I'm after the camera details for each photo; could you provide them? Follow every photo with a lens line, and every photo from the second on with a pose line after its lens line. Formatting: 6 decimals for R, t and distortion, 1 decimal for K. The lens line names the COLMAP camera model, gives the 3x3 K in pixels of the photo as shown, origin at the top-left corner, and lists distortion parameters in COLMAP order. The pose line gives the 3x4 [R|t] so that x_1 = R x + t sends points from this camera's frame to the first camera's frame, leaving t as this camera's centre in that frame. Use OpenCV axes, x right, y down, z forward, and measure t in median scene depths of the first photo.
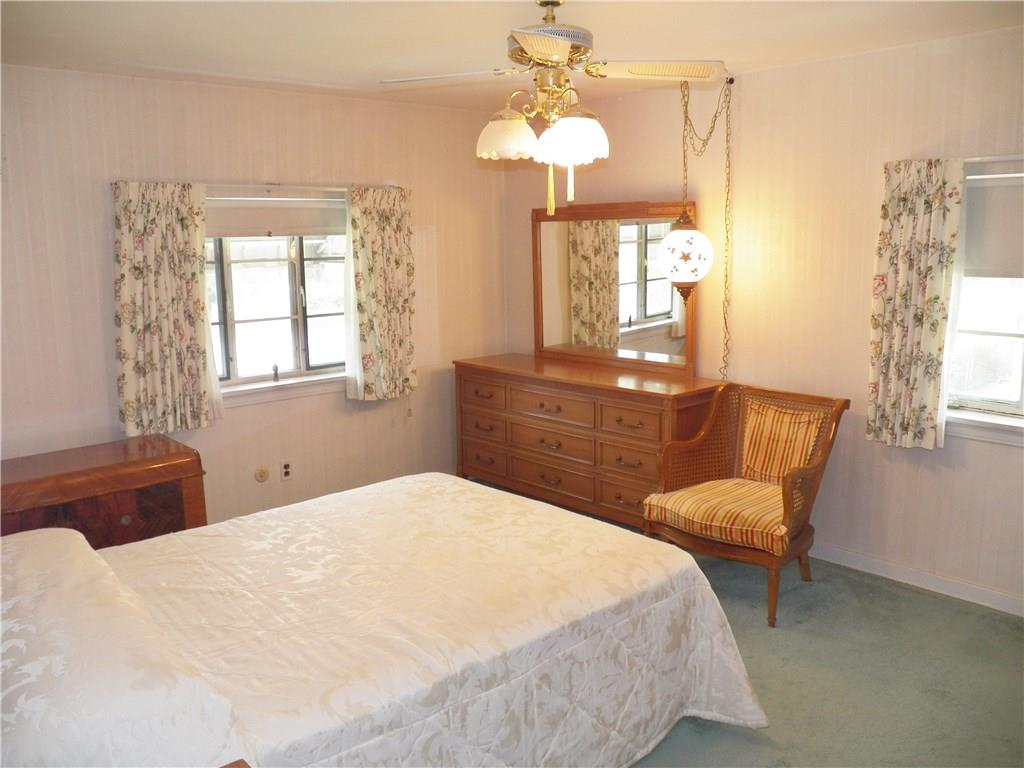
lens RADIAL K [[847.8, 0, 512.0], [0, 847.8, 384.0], [0, 0, 1]] dist [-0.115075, 0.100087]
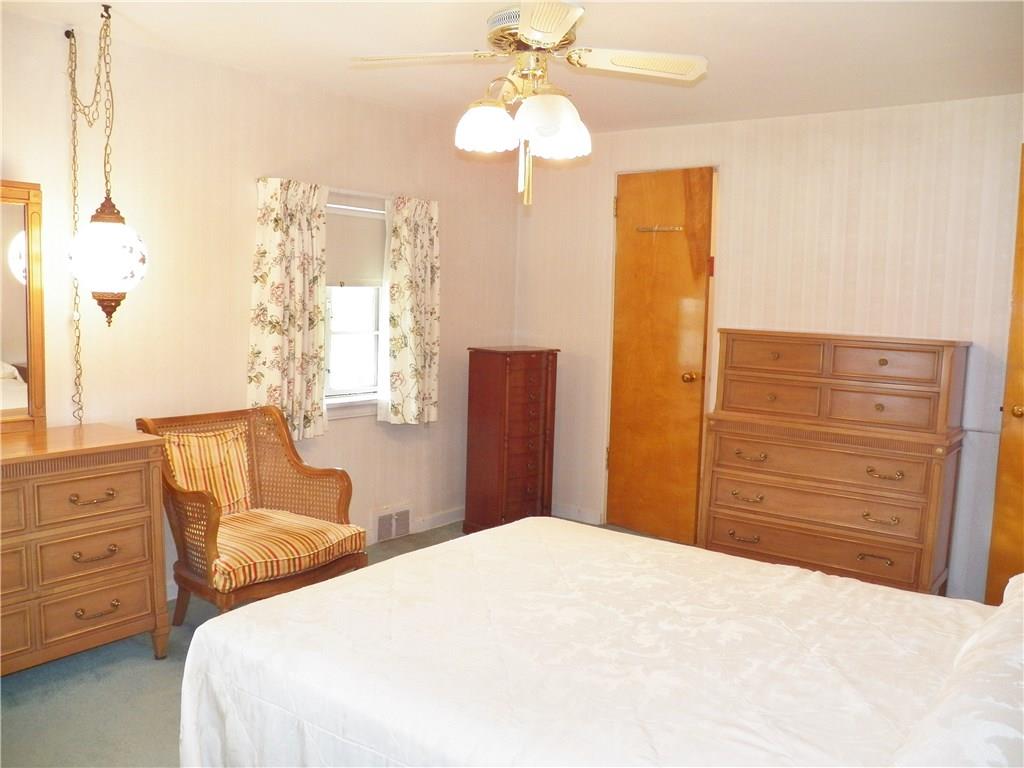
lens RADIAL K [[847.8, 0, 512.0], [0, 847.8, 384.0], [0, 0, 1]] dist [-0.115075, 0.100087]
pose [[-0.184064, -0.093076, 0.978497, -0.712542], [0.140016, 0.982871, 0.119831, -0.096331], [-0.972891, 0.159062, -0.167879, 0.955600]]
